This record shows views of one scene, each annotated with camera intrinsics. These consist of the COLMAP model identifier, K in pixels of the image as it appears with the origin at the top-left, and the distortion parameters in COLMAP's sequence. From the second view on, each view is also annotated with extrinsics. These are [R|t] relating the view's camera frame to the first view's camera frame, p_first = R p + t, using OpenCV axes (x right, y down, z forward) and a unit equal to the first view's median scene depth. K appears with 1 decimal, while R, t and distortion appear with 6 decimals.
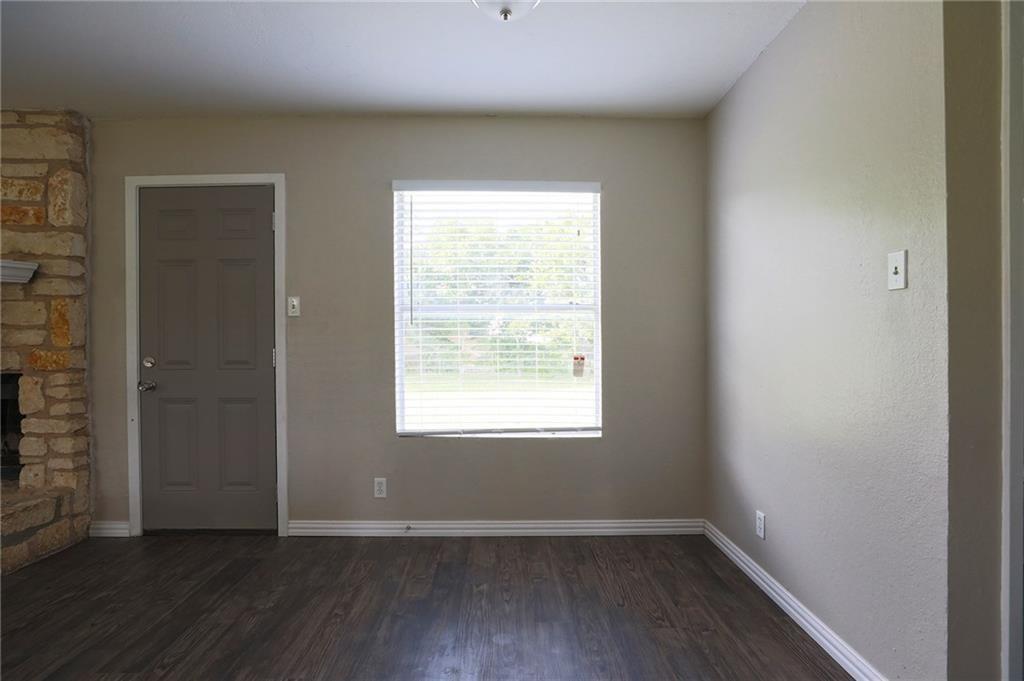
lens RADIAL K [[492.0, 0, 512.0], [0, 492.0, 340.5], [0, 0, 1]] dist [-0.043834, 0.009031]
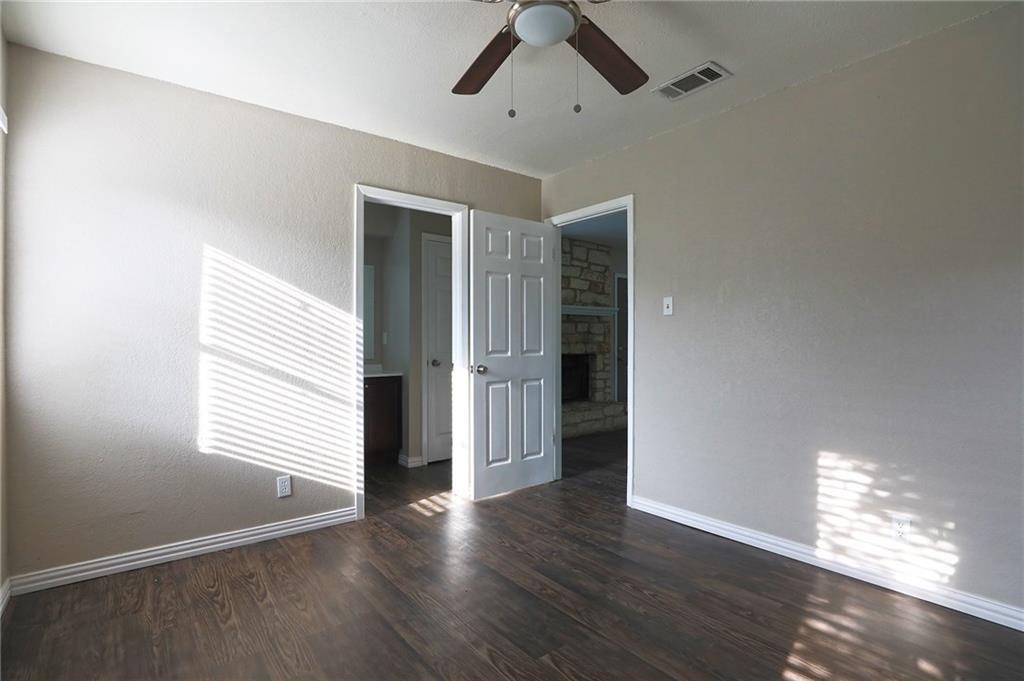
lens RADIAL K [[492.0, 0, 512.0], [0, 492.0, 340.5], [0, 0, 1]] dist [-0.043834, 0.009031]
pose [[0.795120, 0.005444, 0.606428, -2.781877], [-0.007234, 0.999974, 0.000508, 0.004733], [-0.606409, -0.004791, 0.795138, -0.684884]]
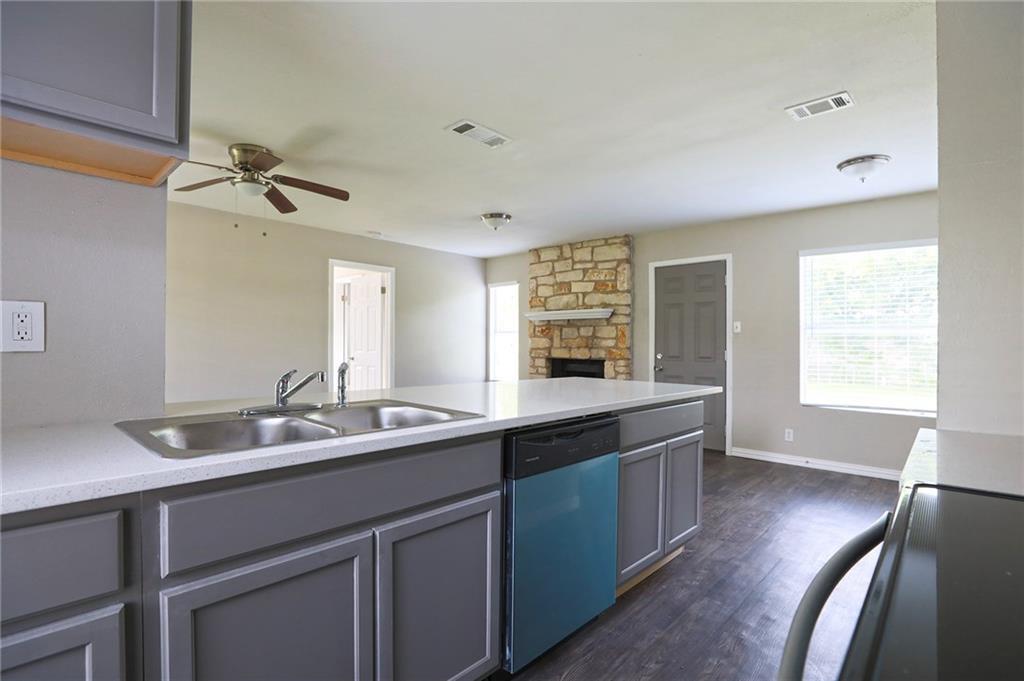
lens RADIAL K [[492.0, 0, 512.0], [0, 492.0, 340.5], [0, 0, 1]] dist [-0.043834, 0.009031]
pose [[0.718478, 0.005255, -0.695530, 0.204735], [-0.014411, 0.999869, -0.007332, 0.003967], [0.695400, 0.015291, 0.718460, -0.869272]]
